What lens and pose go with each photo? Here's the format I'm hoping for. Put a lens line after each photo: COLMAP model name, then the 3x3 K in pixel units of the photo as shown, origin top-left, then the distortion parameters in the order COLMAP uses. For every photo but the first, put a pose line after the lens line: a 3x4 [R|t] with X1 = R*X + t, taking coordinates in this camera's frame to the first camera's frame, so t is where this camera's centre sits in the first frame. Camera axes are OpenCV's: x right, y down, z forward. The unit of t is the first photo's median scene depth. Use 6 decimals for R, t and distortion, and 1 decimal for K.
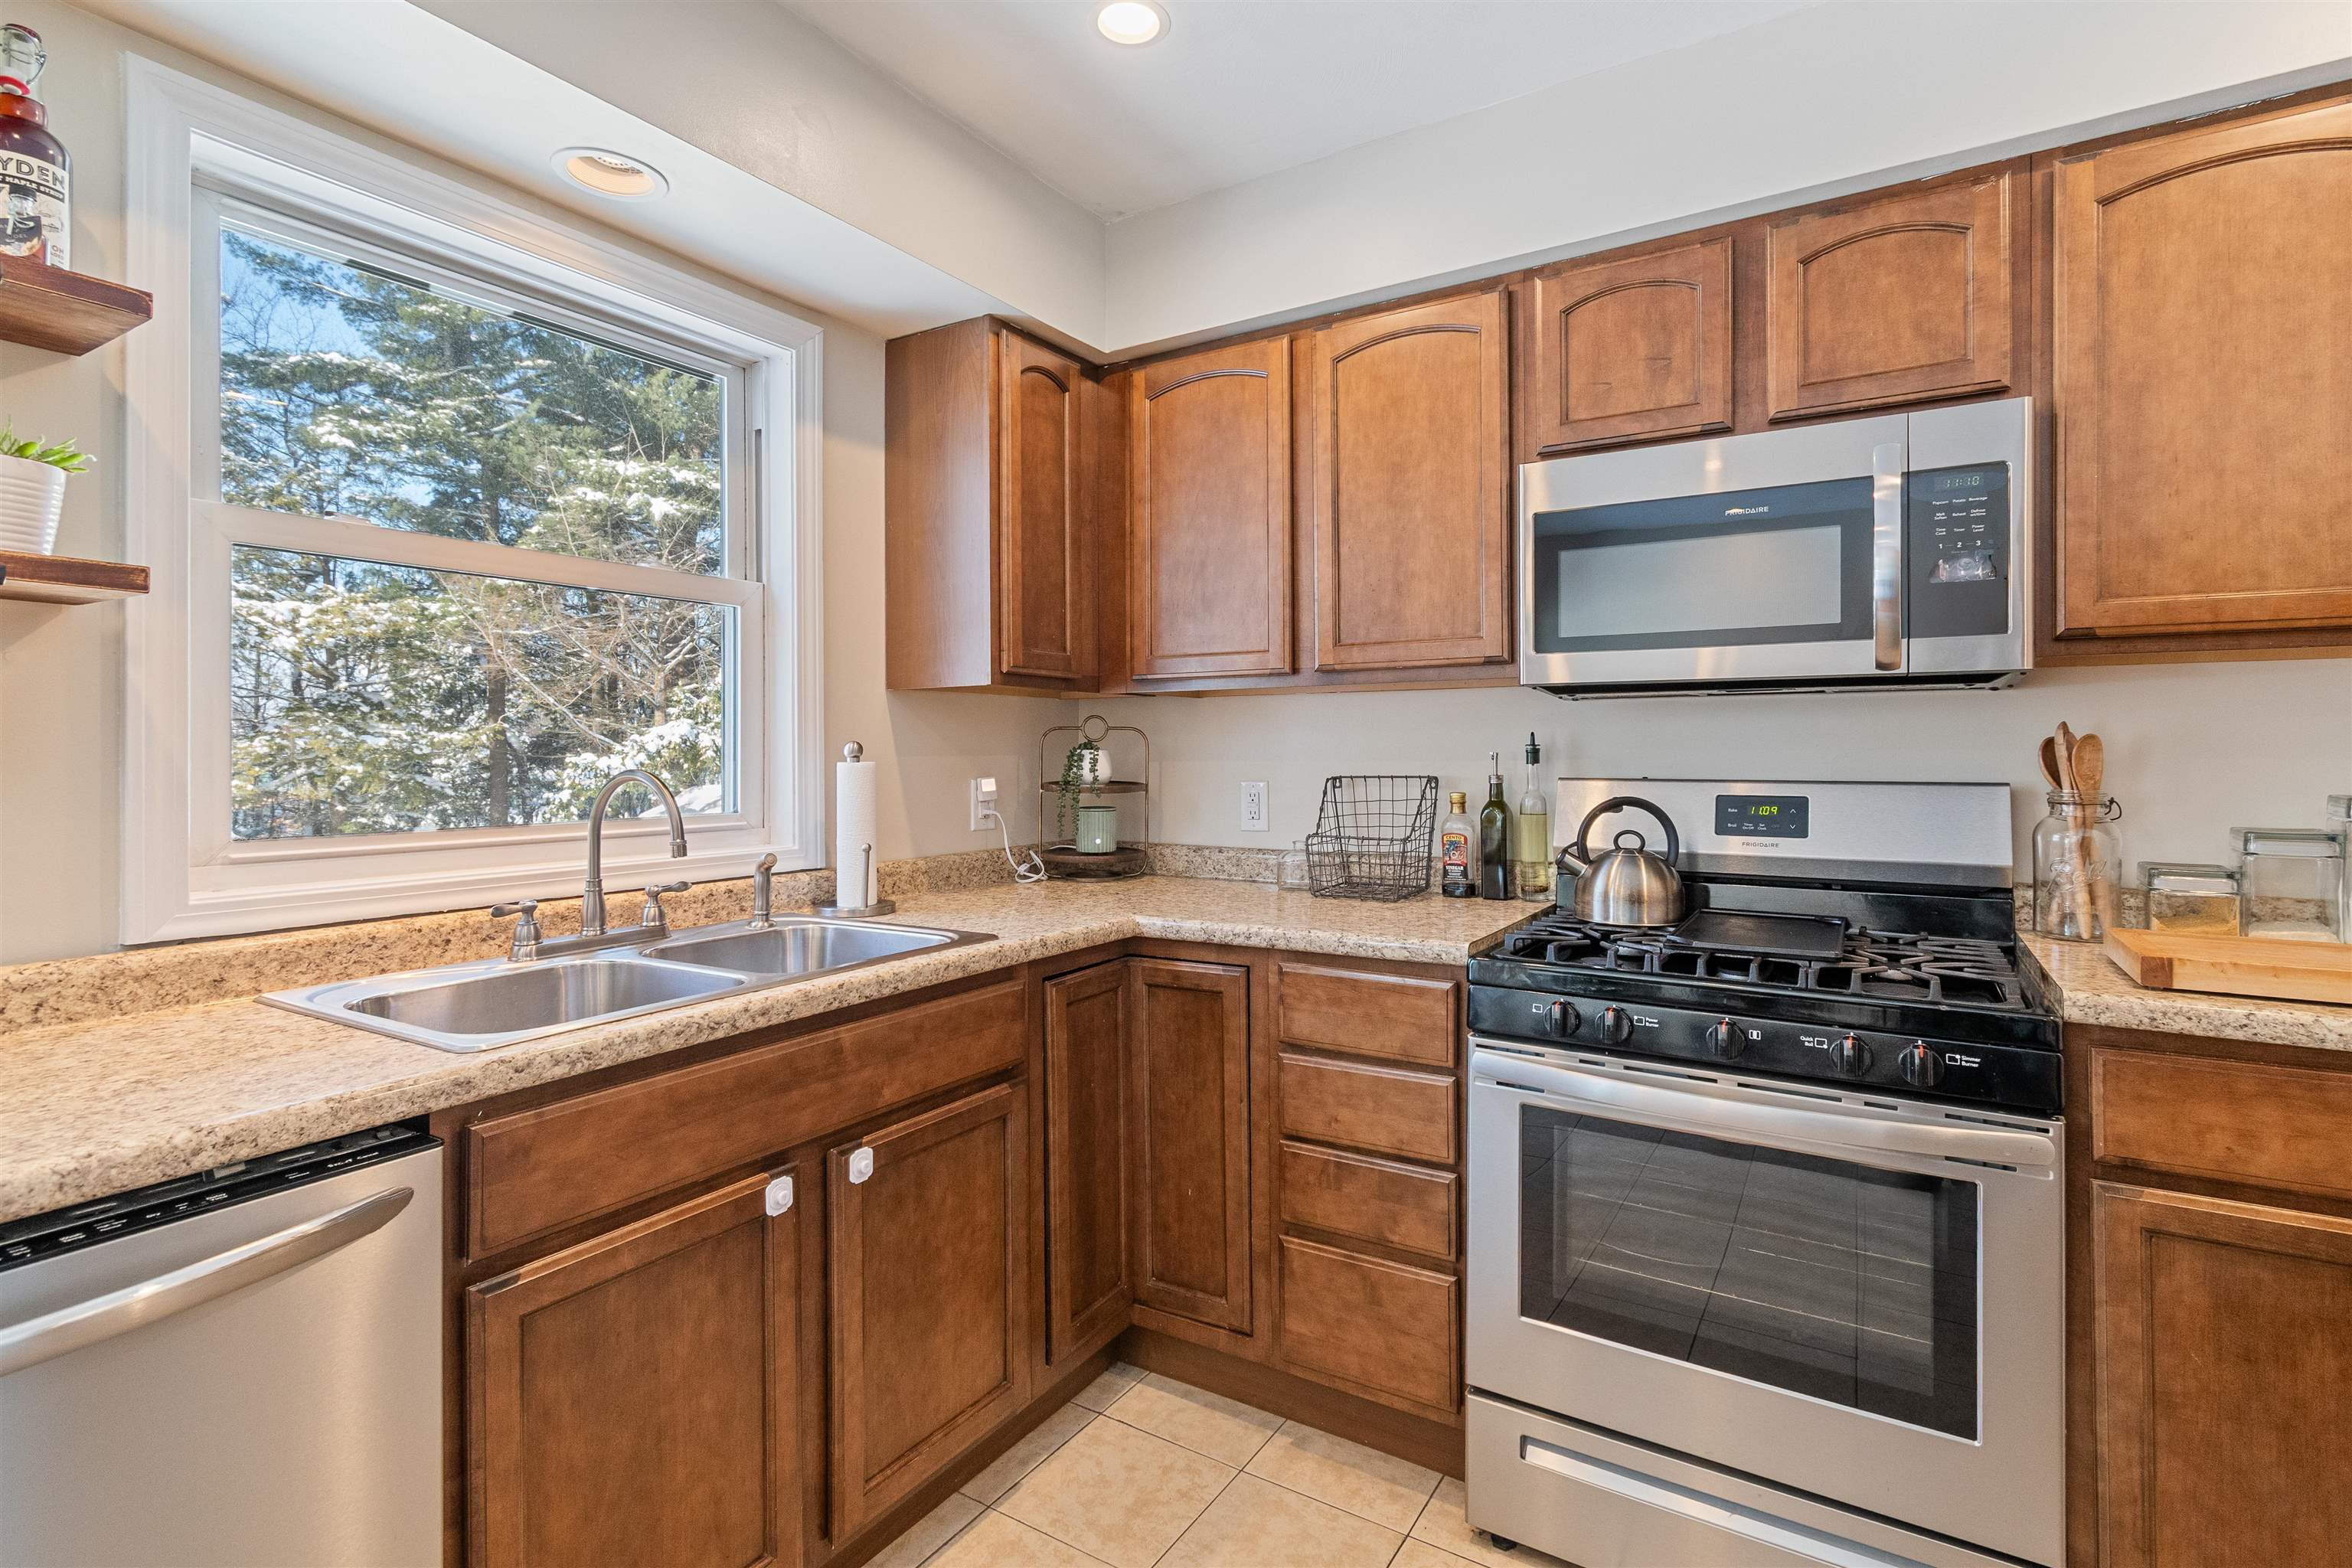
lens RADIAL K [[1106.7, 0, 1191.9], [0, 1106.7, 744.7], [0, 0, 1]] dist [0.002620, 0.000049]
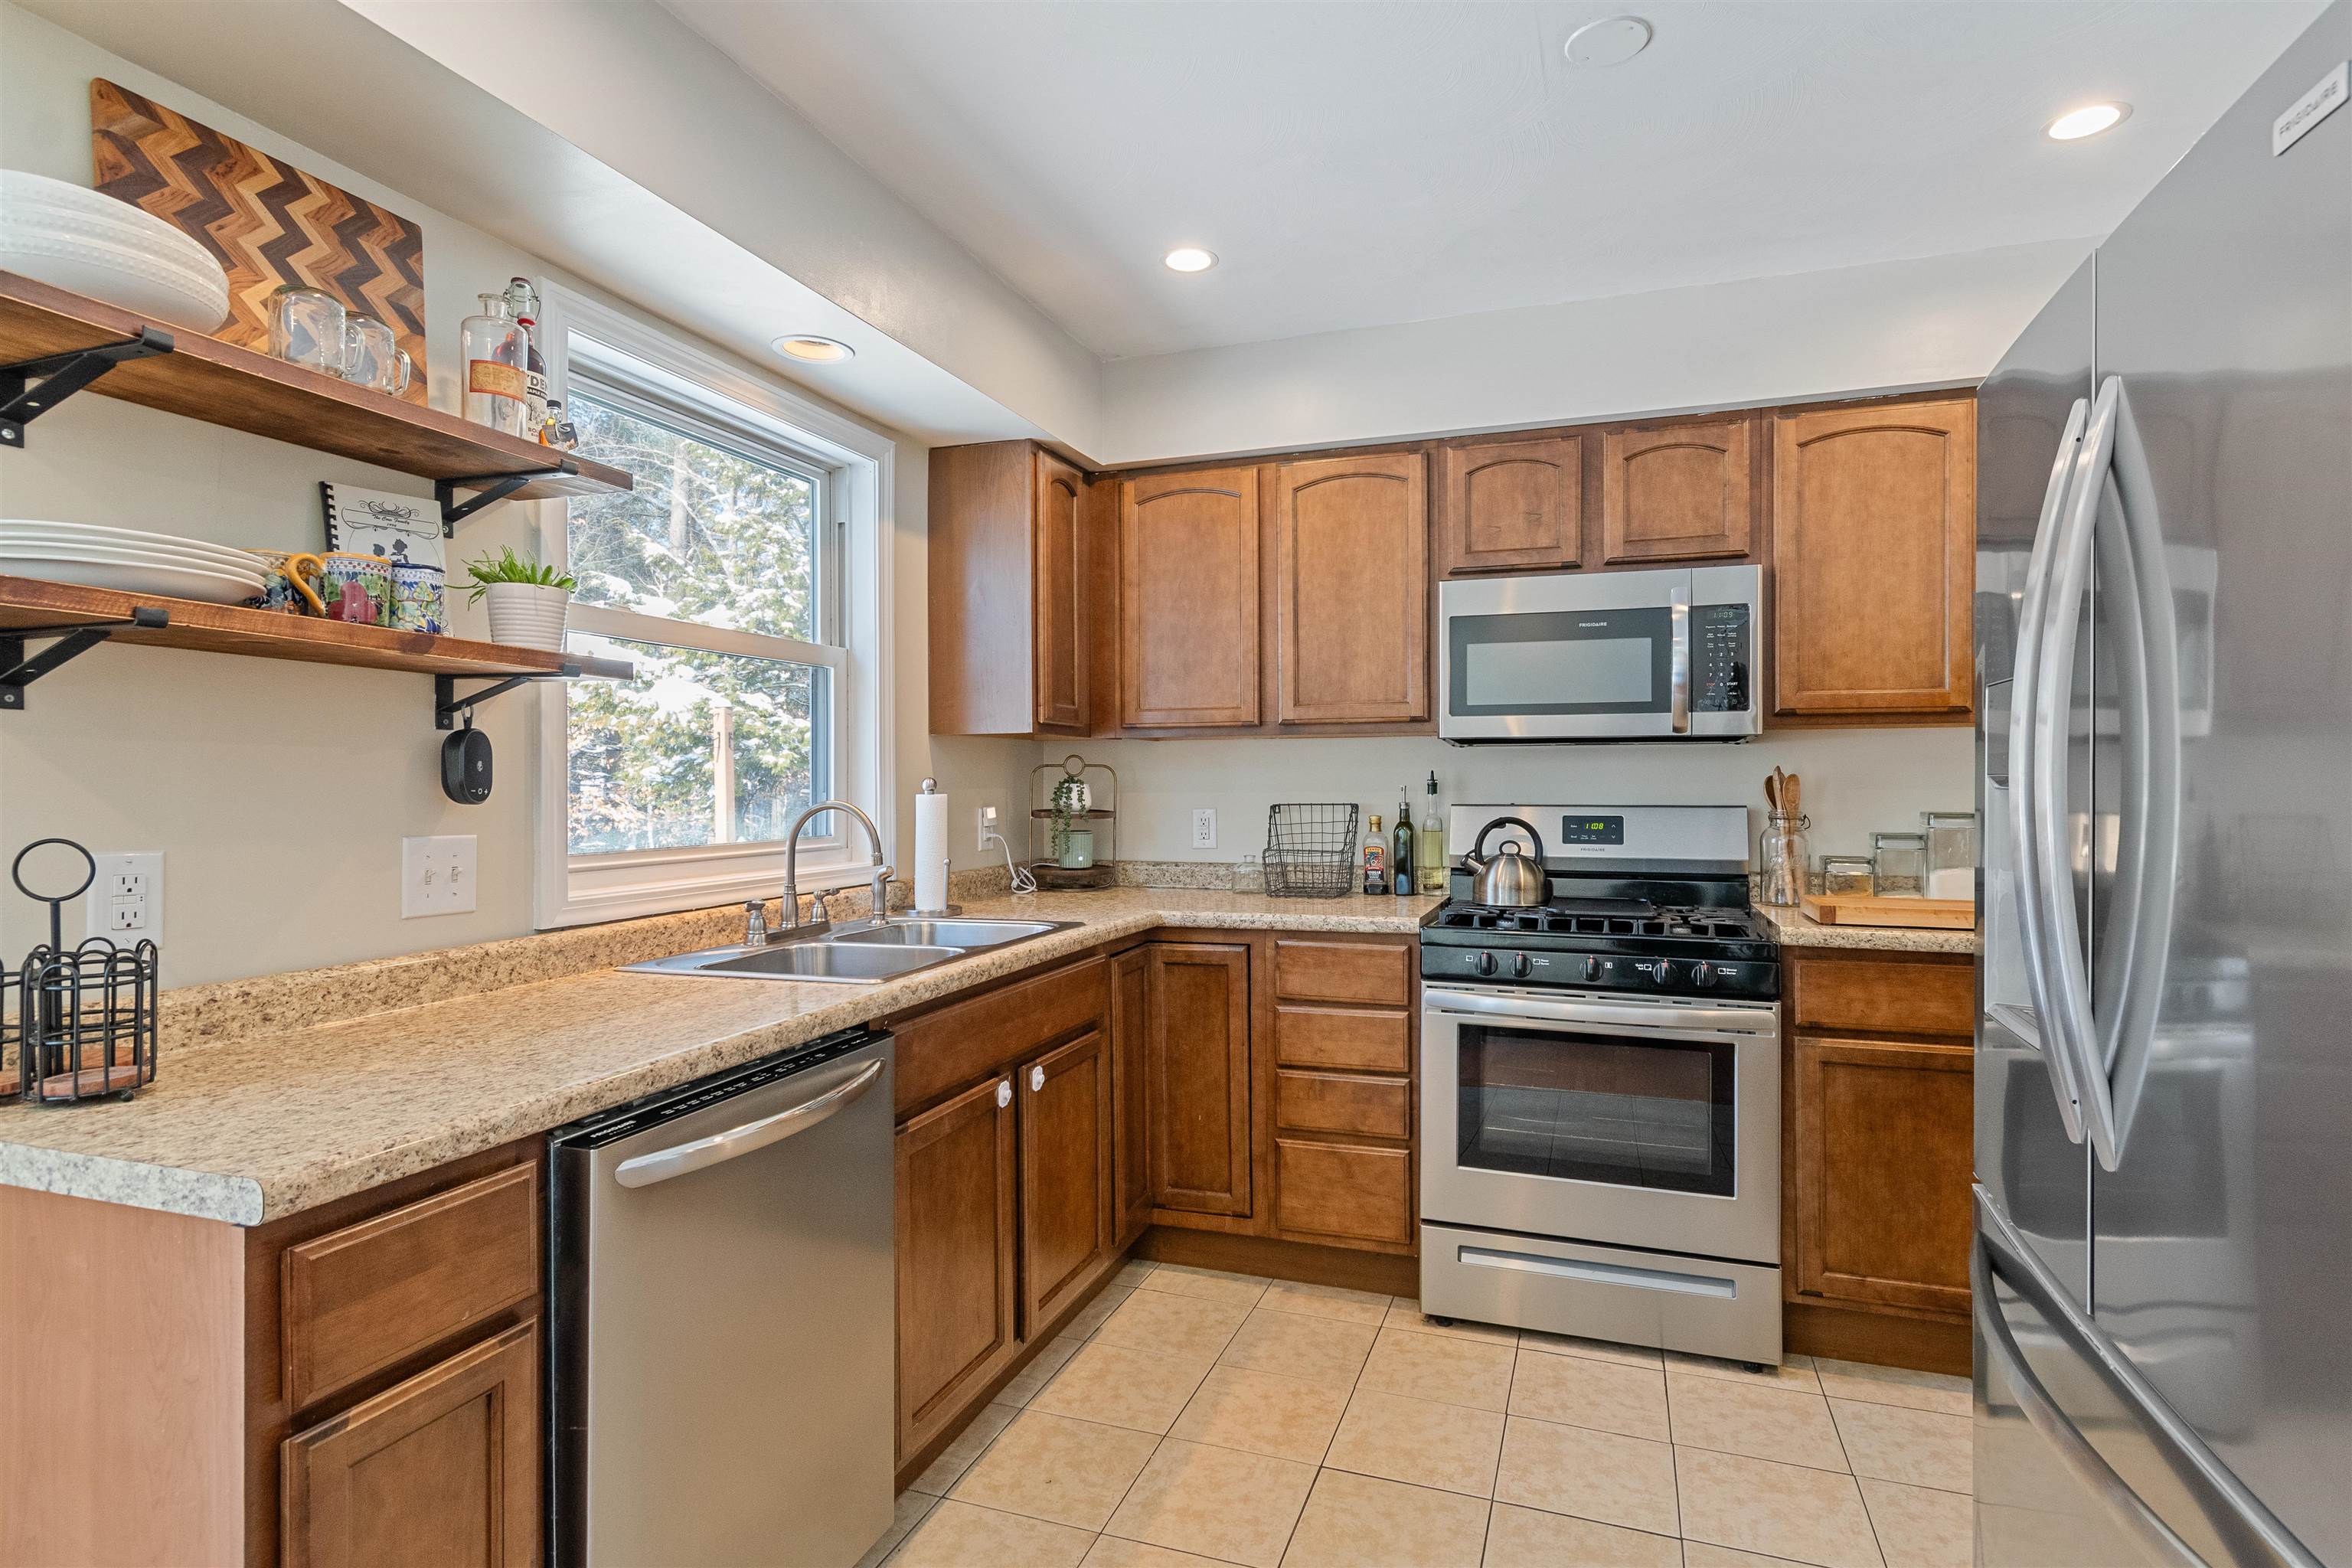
lens RADIAL K [[1183.1, 0, 1176.6], [0, 1183.1, 775.8], [0, 0, 1]] dist [0.002101, -0.002738]
pose [[0.979039, 0.000400, 0.203673, -0.341996], [-0.000676, 0.999999, 0.001287, -0.007752], [-0.203672, -0.001398, 0.979038, -0.410552]]
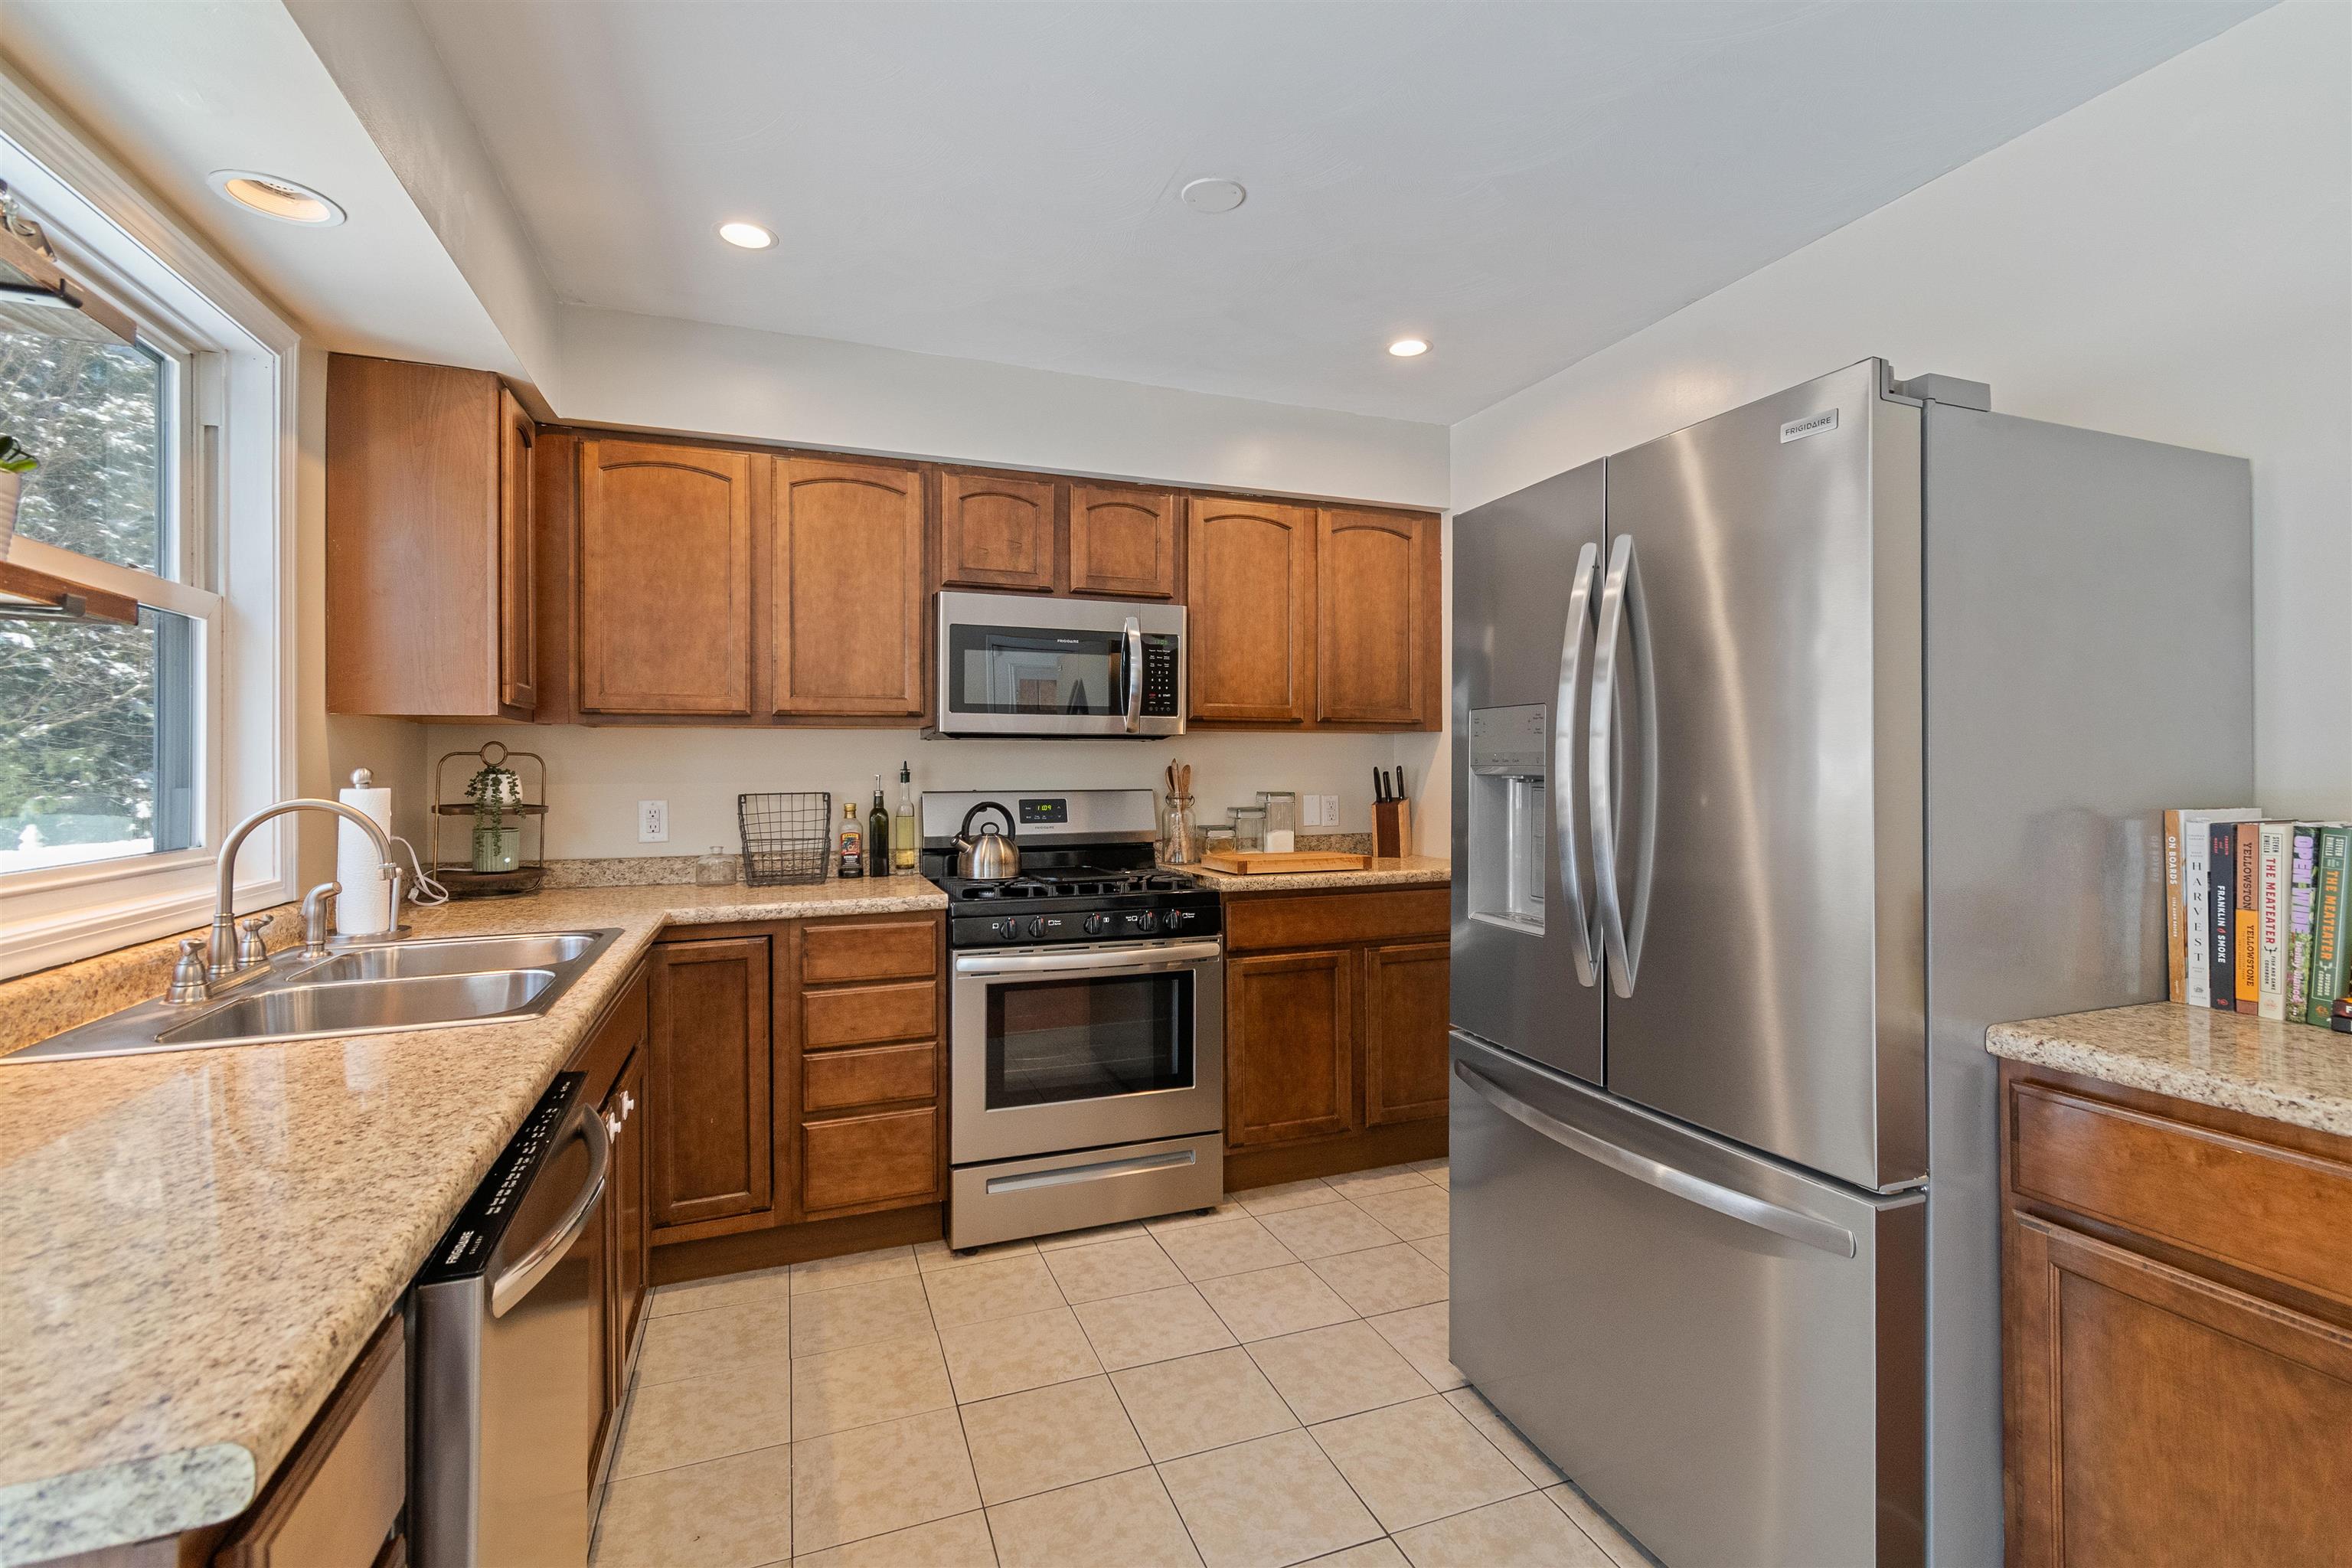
lens RADIAL K [[1060.5, 0, 1194.6], [0, 1060.5, 762.1], [0, 0, 1]] dist [0.000916, 0.000189]
pose [[0.606442, 0.003662, 0.795119, -0.687480], [-0.002364, 0.999993, -0.002802, -0.007988], [-0.795124, -0.000180, 0.606446, -0.198830]]
